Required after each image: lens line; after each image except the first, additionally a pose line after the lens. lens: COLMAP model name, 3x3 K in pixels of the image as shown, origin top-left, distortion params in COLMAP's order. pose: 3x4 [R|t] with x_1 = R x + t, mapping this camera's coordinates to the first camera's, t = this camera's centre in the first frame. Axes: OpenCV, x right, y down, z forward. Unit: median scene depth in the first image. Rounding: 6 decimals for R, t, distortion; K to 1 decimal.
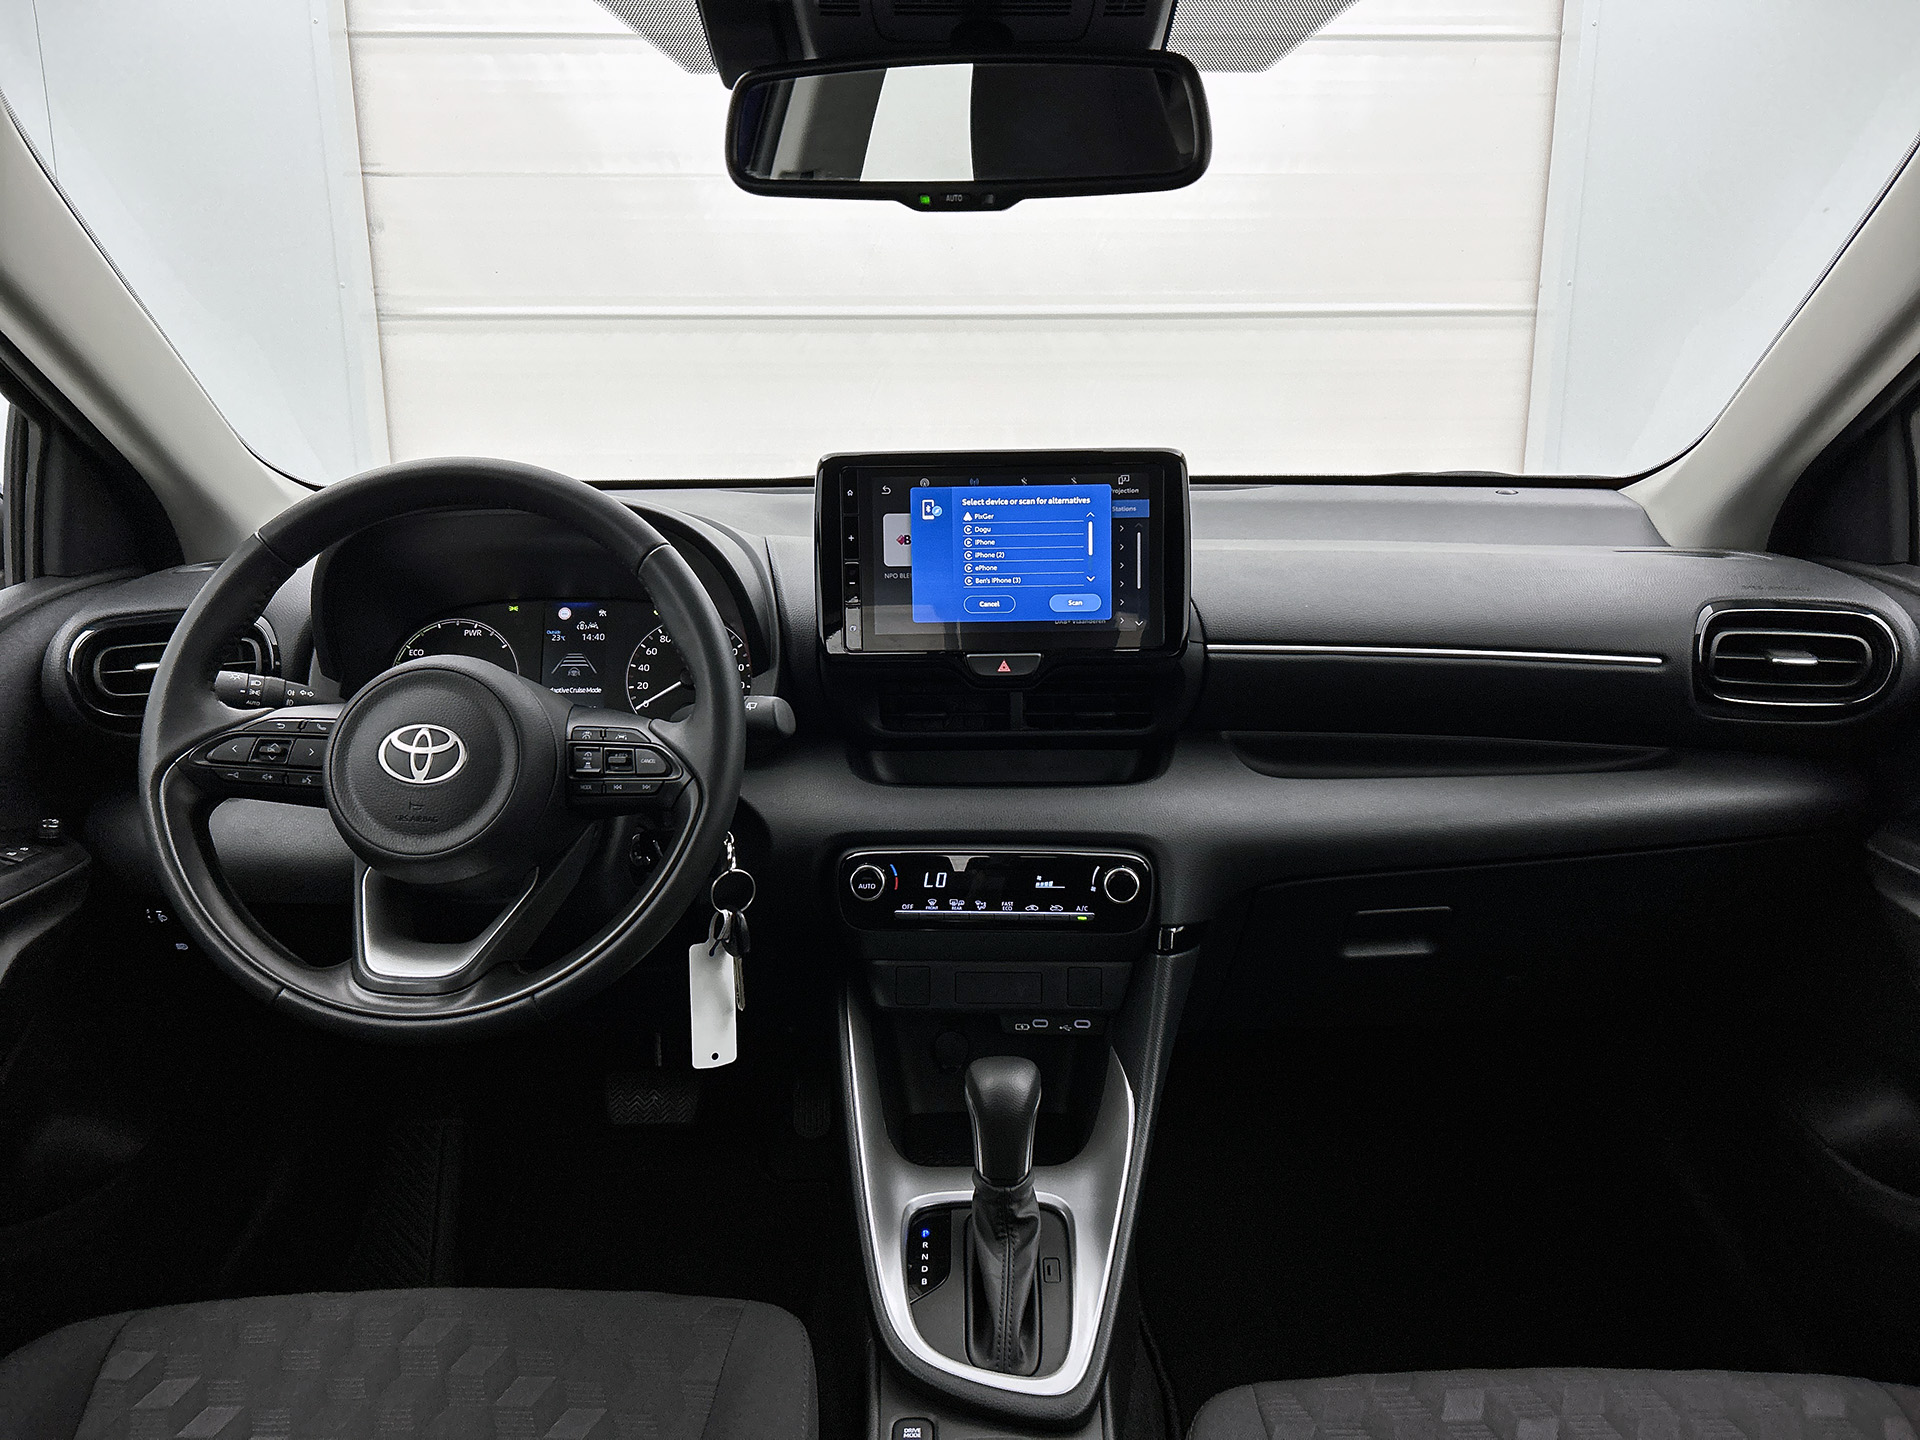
lens RADIAL K [[1443.4, 0, 972.8], [0, 1443.4, 696.4], [0, 0, 1]] dist [0.035789, -0.046484]
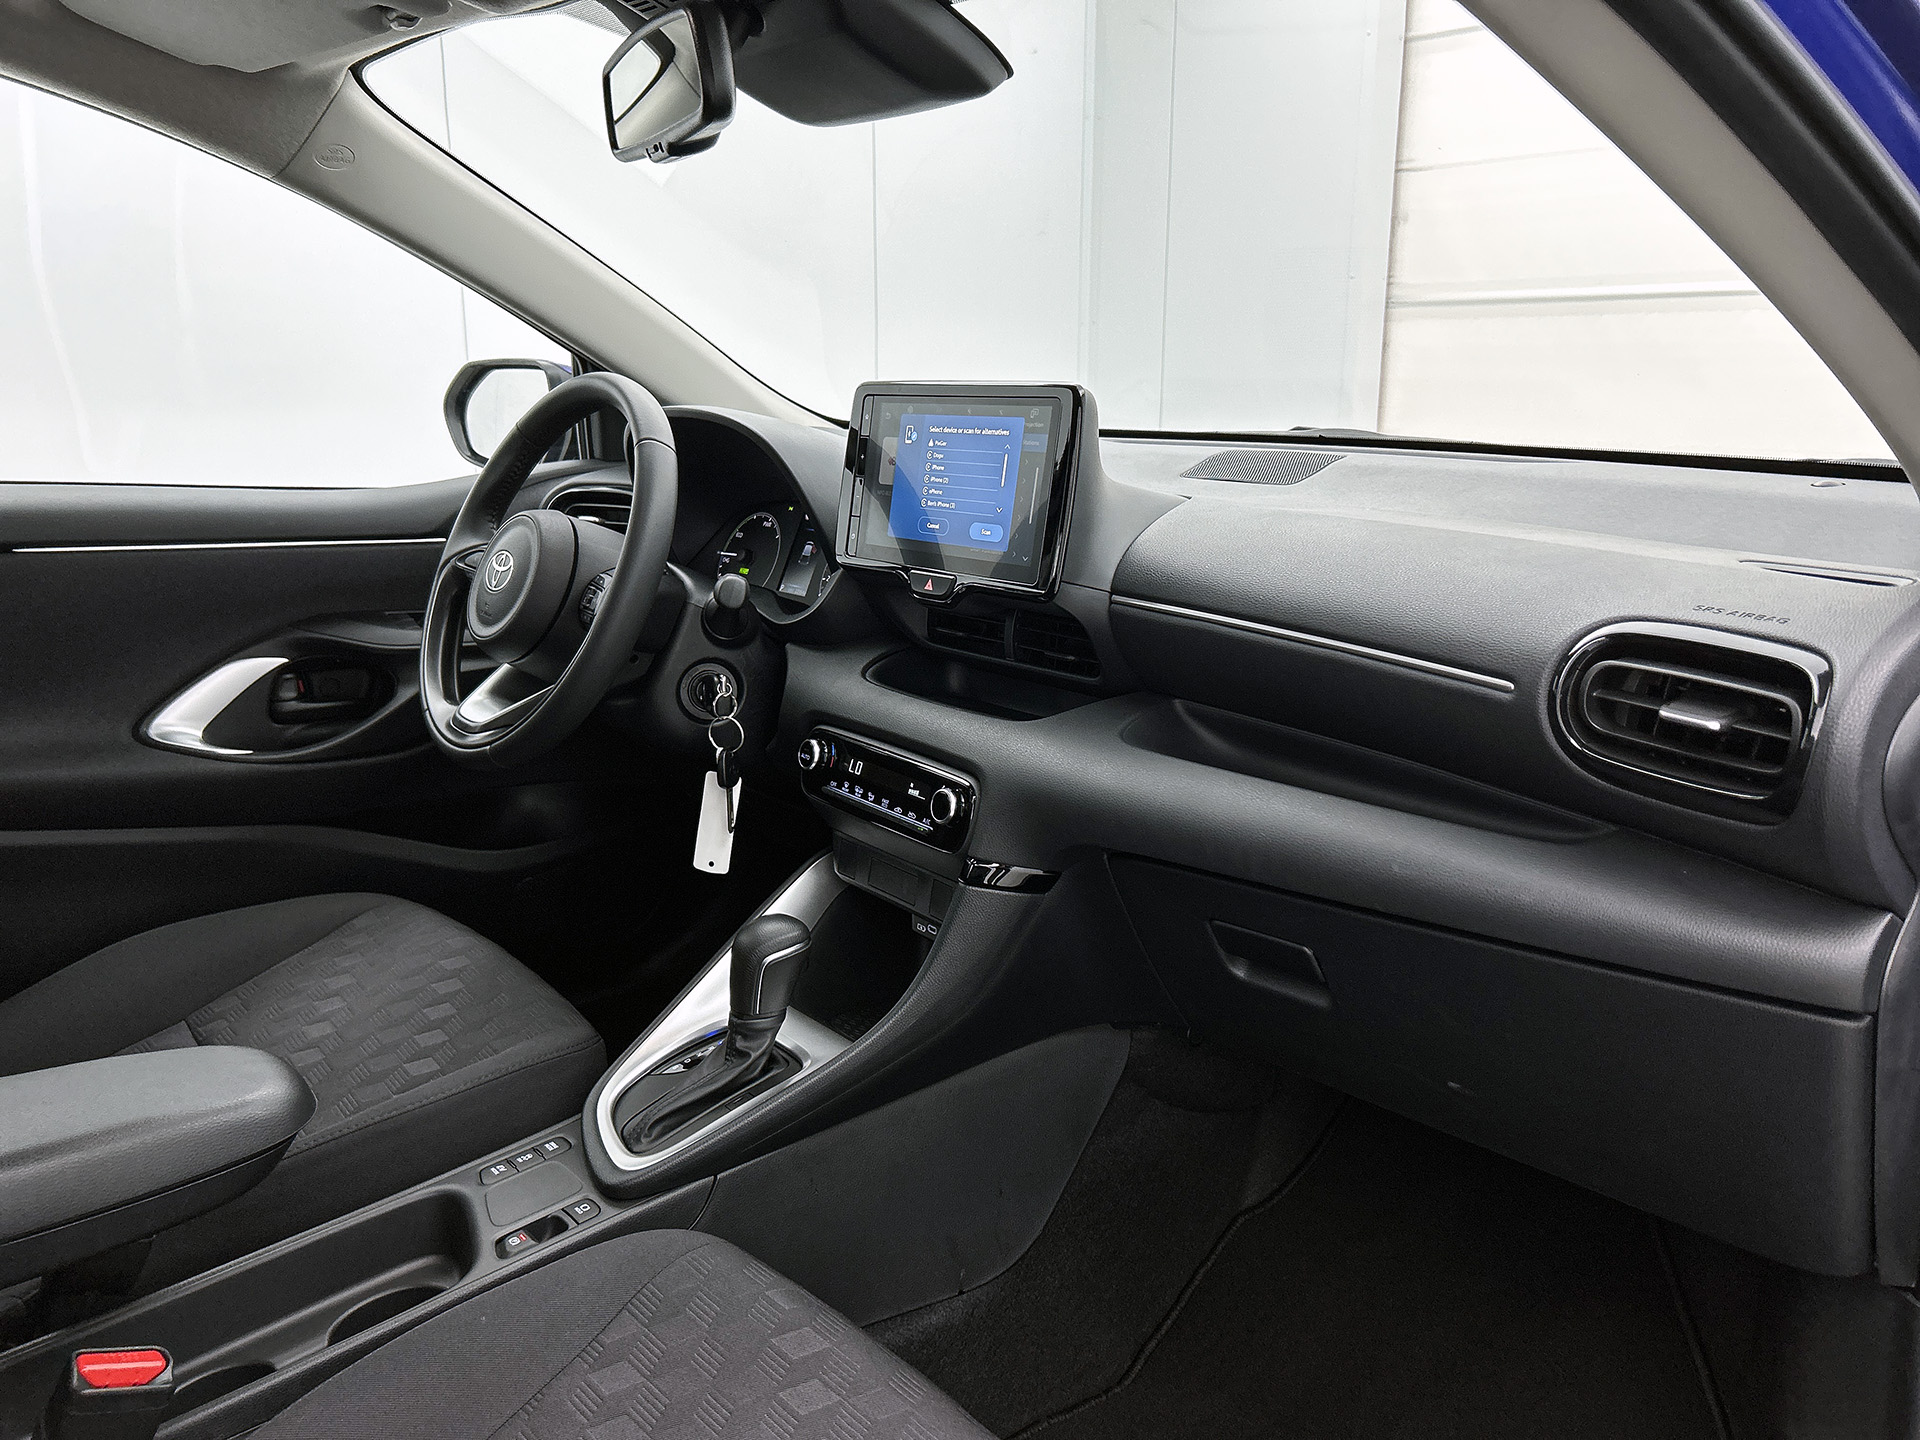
lens RADIAL K [[1443.4, 0, 1007.0], [0, 1443.4, 709.8], [0, 0, 1]] dist [0.035789, -0.046484]
pose [[0.658409, 0.180231, -0.730763, 0.775437], [-0.175966, 0.980860, 0.083369, -0.026513], [0.731801, 0.073698, 0.677522, 0.296544]]
